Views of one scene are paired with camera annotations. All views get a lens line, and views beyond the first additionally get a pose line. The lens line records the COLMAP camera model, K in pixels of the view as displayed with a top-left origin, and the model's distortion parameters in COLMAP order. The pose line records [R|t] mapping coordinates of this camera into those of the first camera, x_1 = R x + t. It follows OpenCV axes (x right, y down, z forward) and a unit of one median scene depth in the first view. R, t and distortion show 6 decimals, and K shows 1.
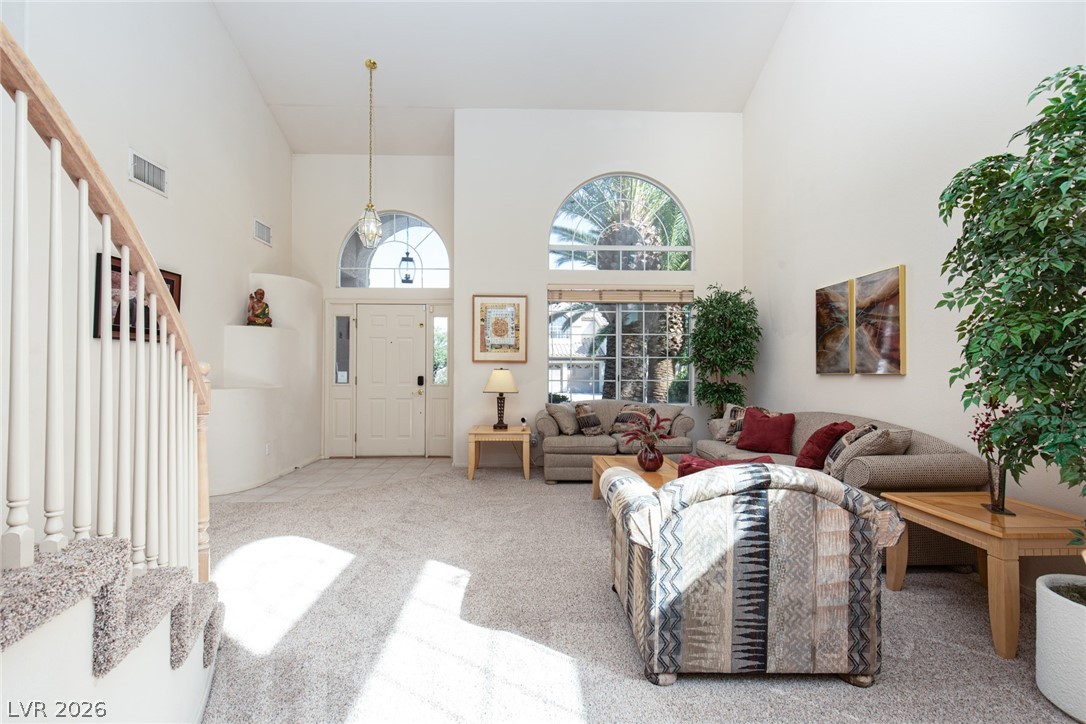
lens RADIAL K [[484.6, 0, 542.0], [0, 484.6, 362.7], [0, 0, 1]] dist [-0.002085, 0.000784]
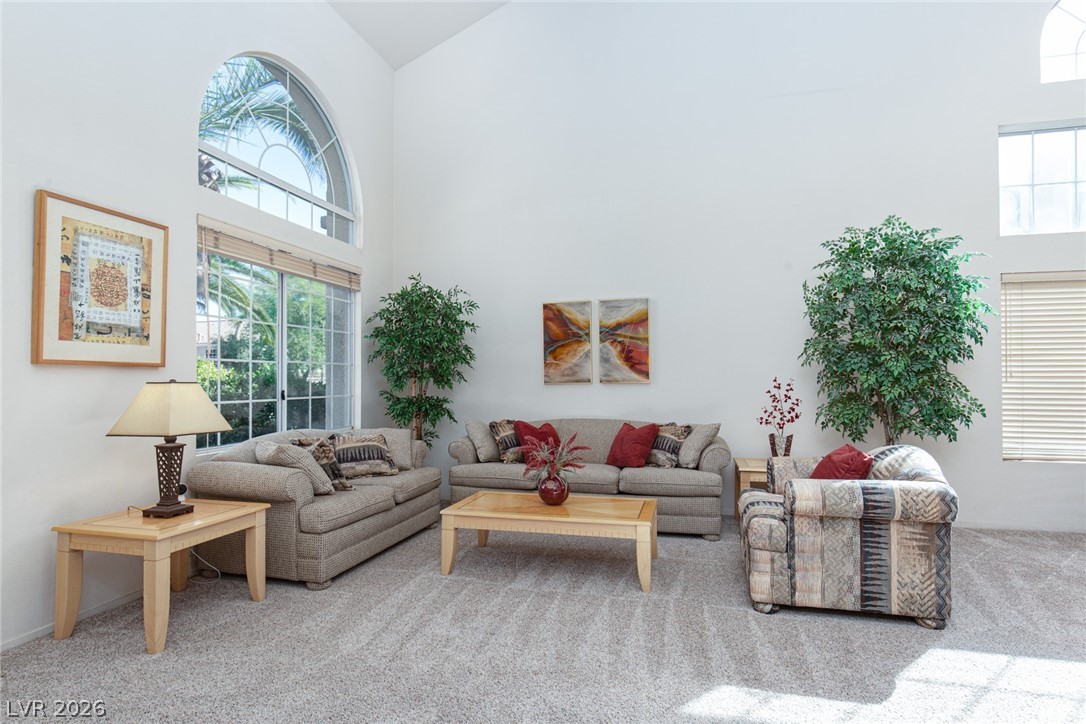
lens RADIAL K [[594.2, 0, 543.1], [0, 594.2, 370.1], [0, 0, 1]] dist [0.003559, 0.000491]
pose [[0.276622, 0.009647, 0.960930, -0.657259], [-0.012270, 0.999904, -0.006506, 0.001810], [-0.960900, -0.009991, 0.276714, 0.654529]]
